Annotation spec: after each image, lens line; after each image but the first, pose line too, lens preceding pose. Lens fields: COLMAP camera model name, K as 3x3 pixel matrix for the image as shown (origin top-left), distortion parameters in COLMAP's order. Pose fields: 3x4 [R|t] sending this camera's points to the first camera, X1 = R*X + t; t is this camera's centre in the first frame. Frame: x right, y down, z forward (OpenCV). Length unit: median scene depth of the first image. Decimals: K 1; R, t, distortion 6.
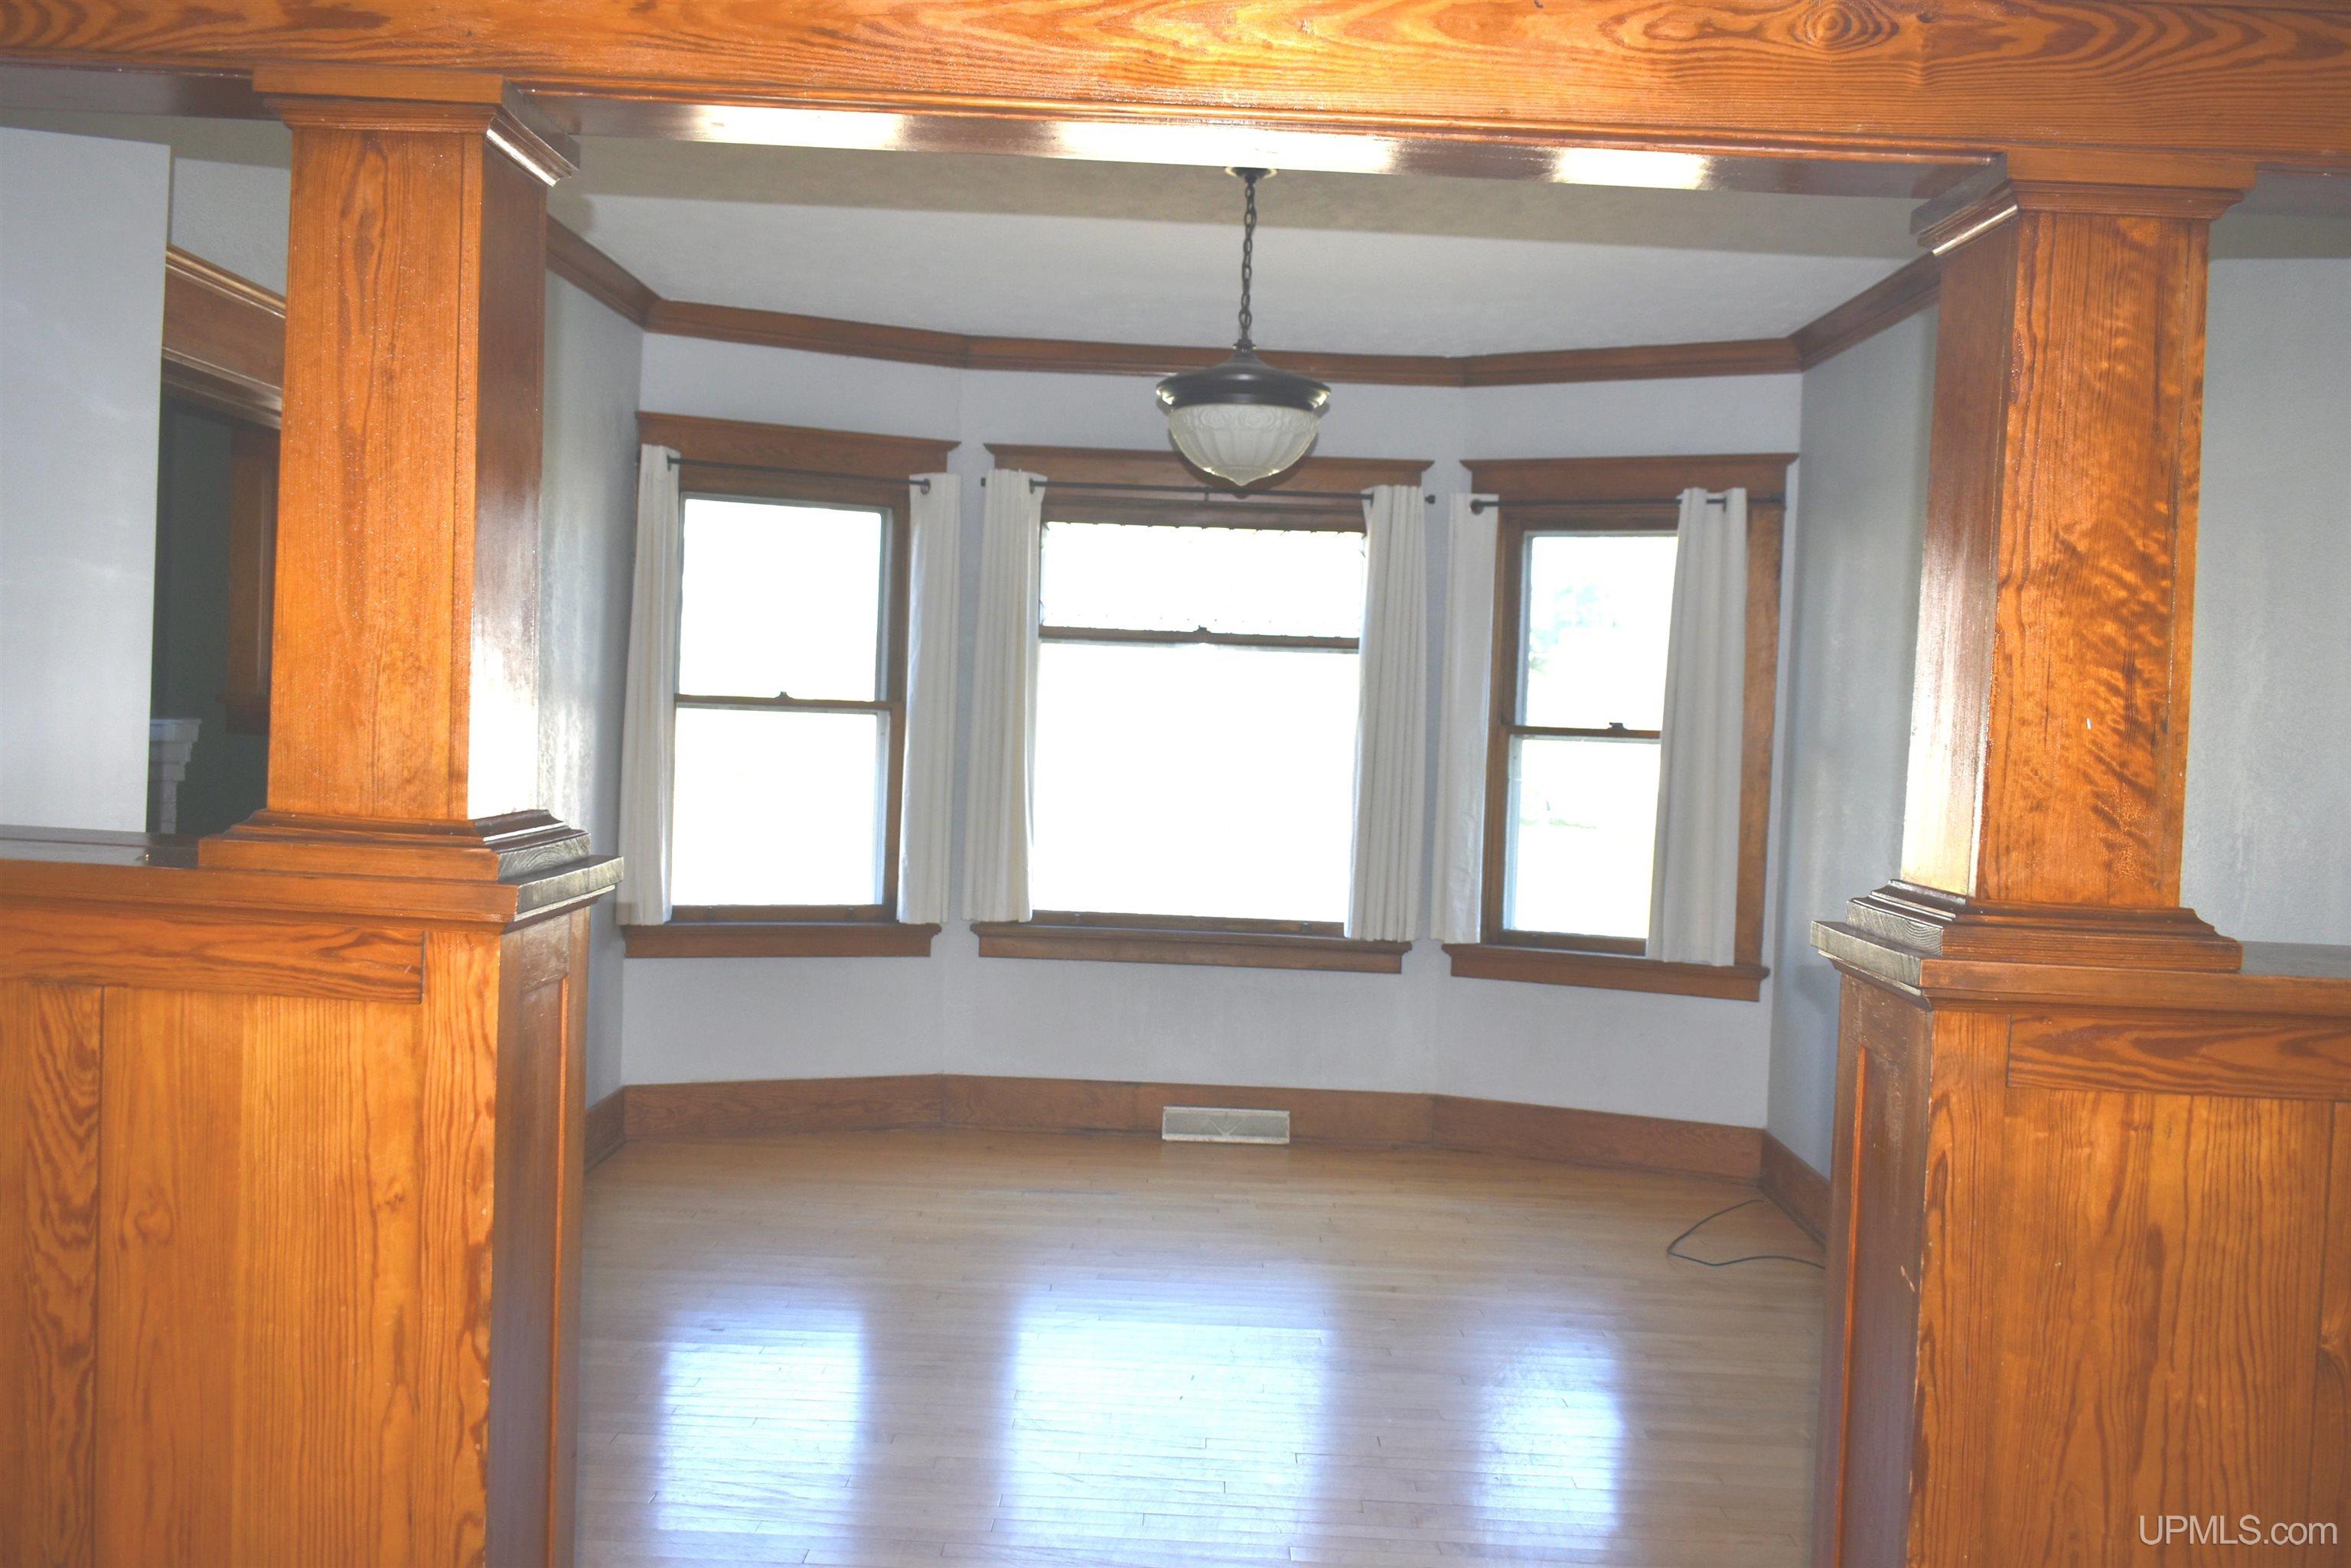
lens RADIAL K [[2008.0, 0, 1175.8], [0, 2008.0, 775.7], [0, 0, 1]] dist [-0.032465, 0.009673]
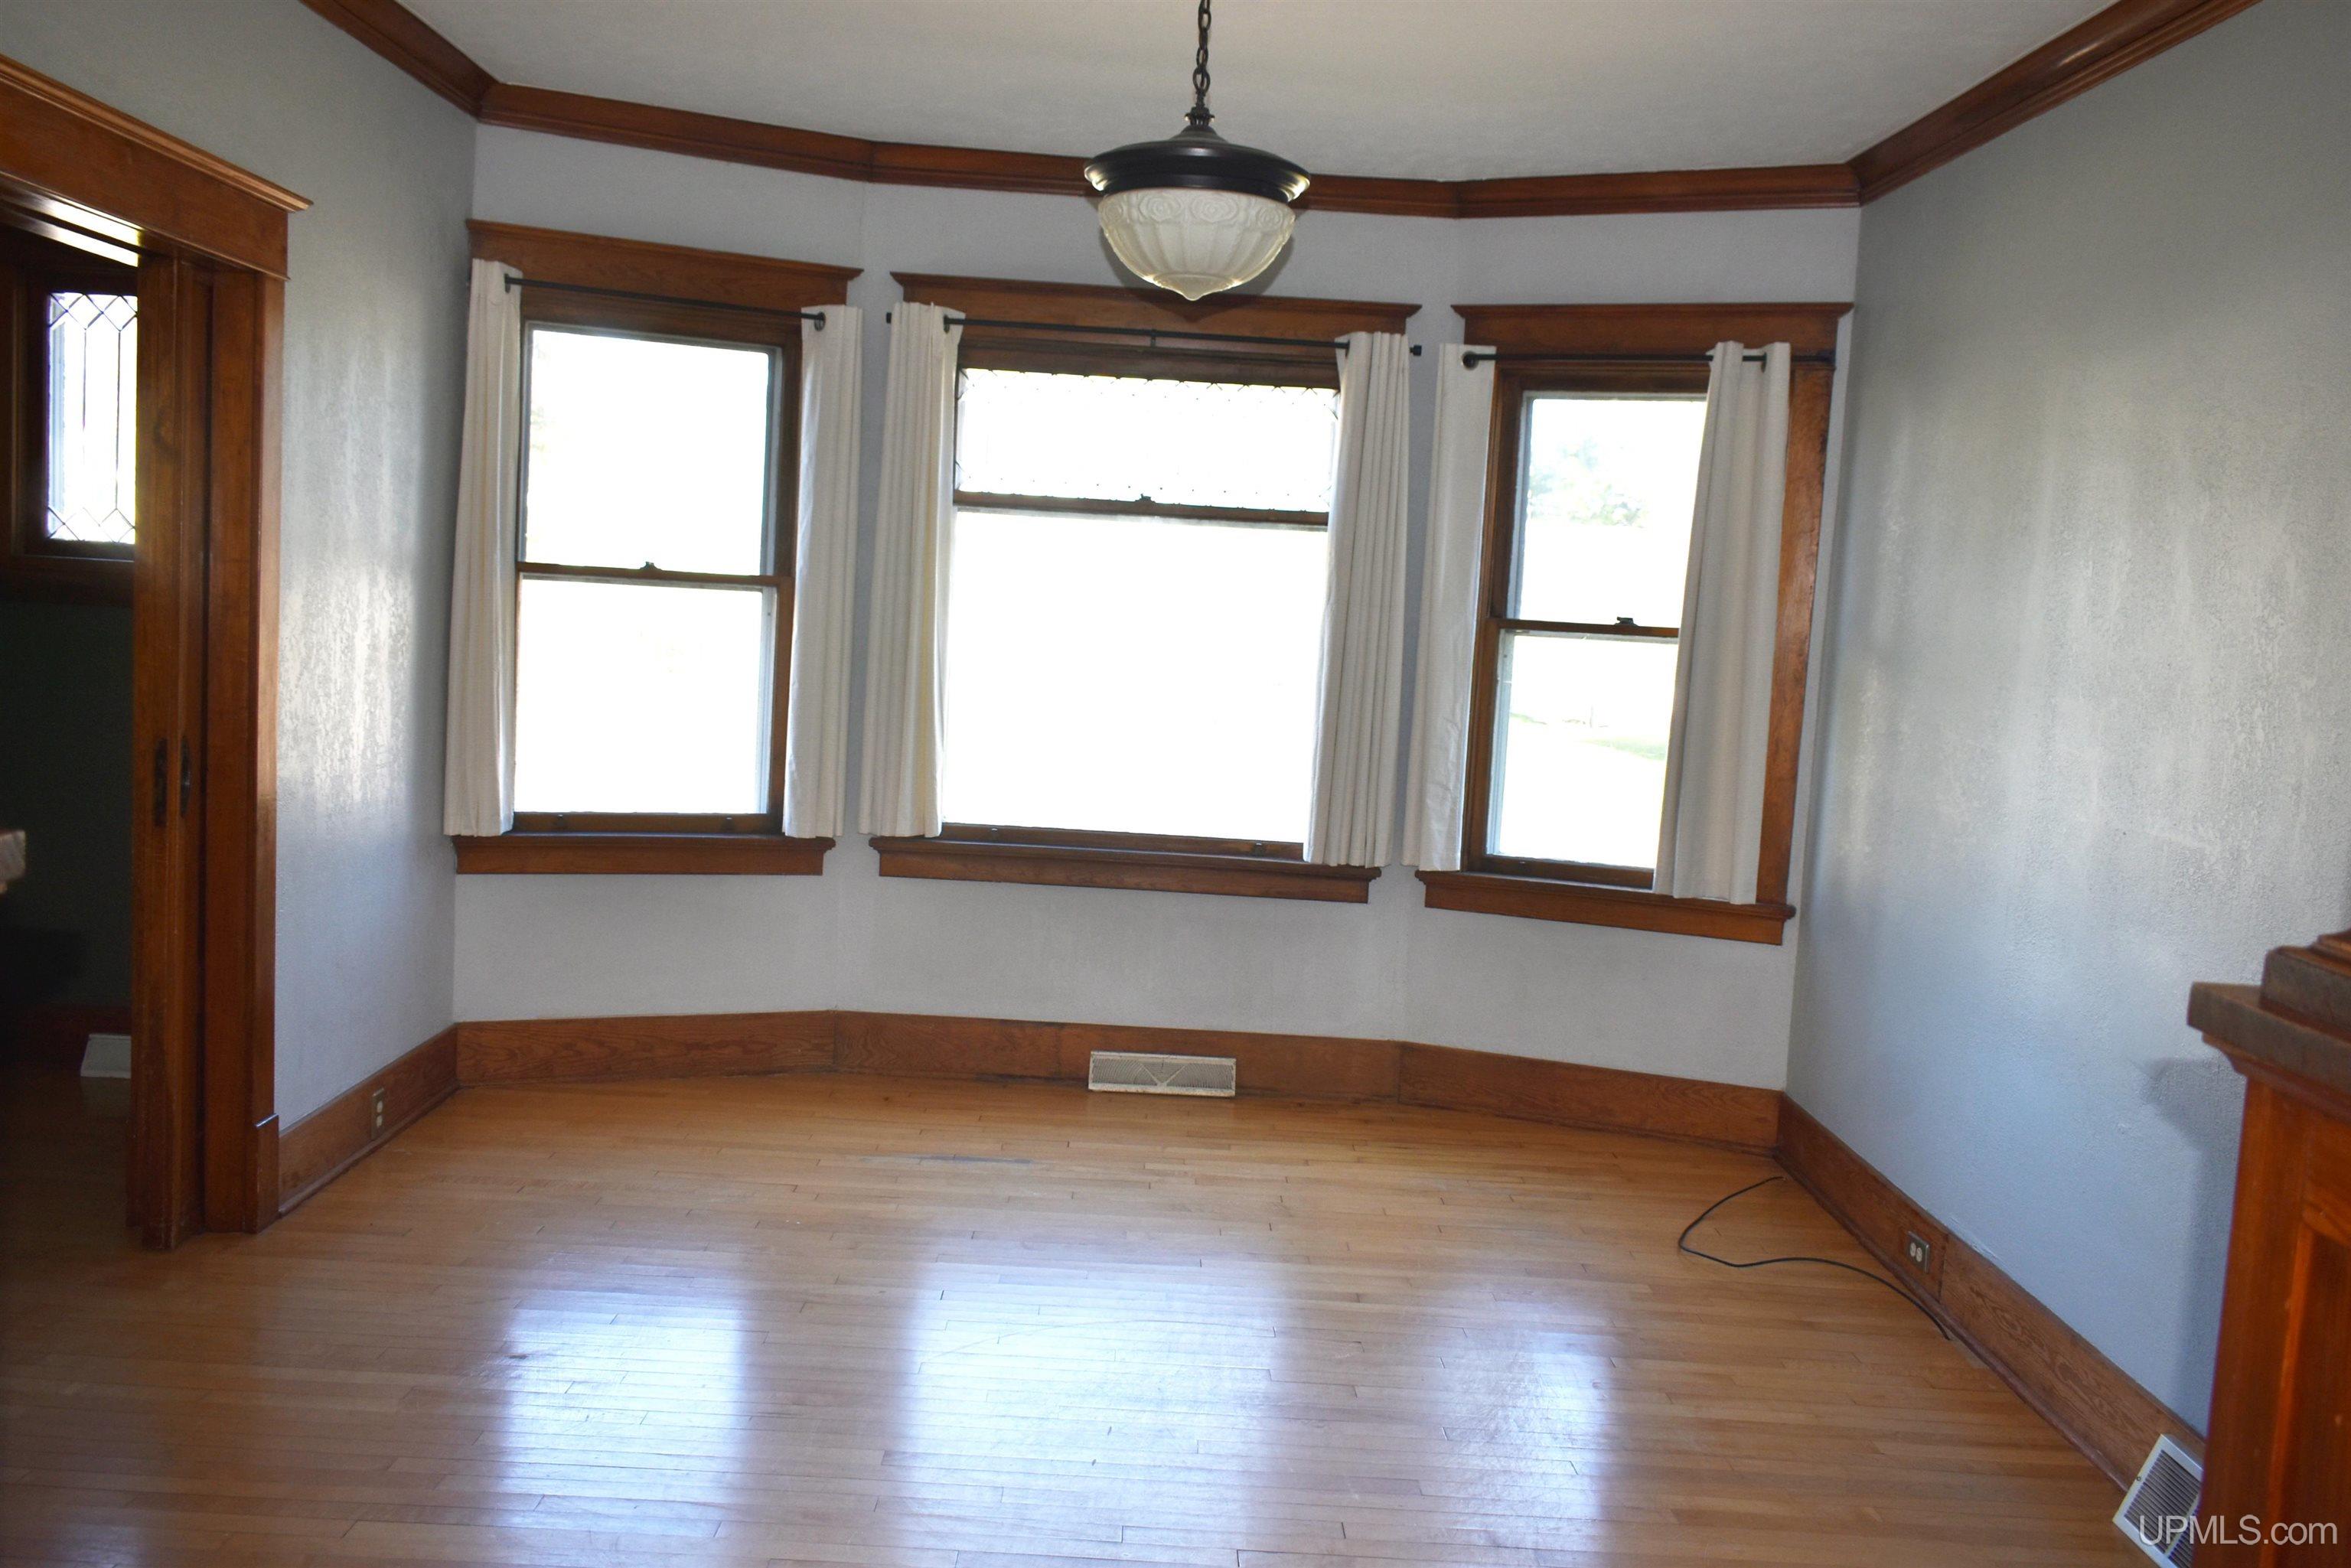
lens RADIAL K [[2008.0, 0, 1171.8], [0, 2008.0, 781.7], [0, 0, 1]] dist [-0.032465, 0.009673]
pose [[0.999566, 0.017448, 0.023717, 0.006628], [-0.018828, 0.998066, 0.059252, -0.003682], [-0.022638, -0.059672, 0.997961, 0.148895]]
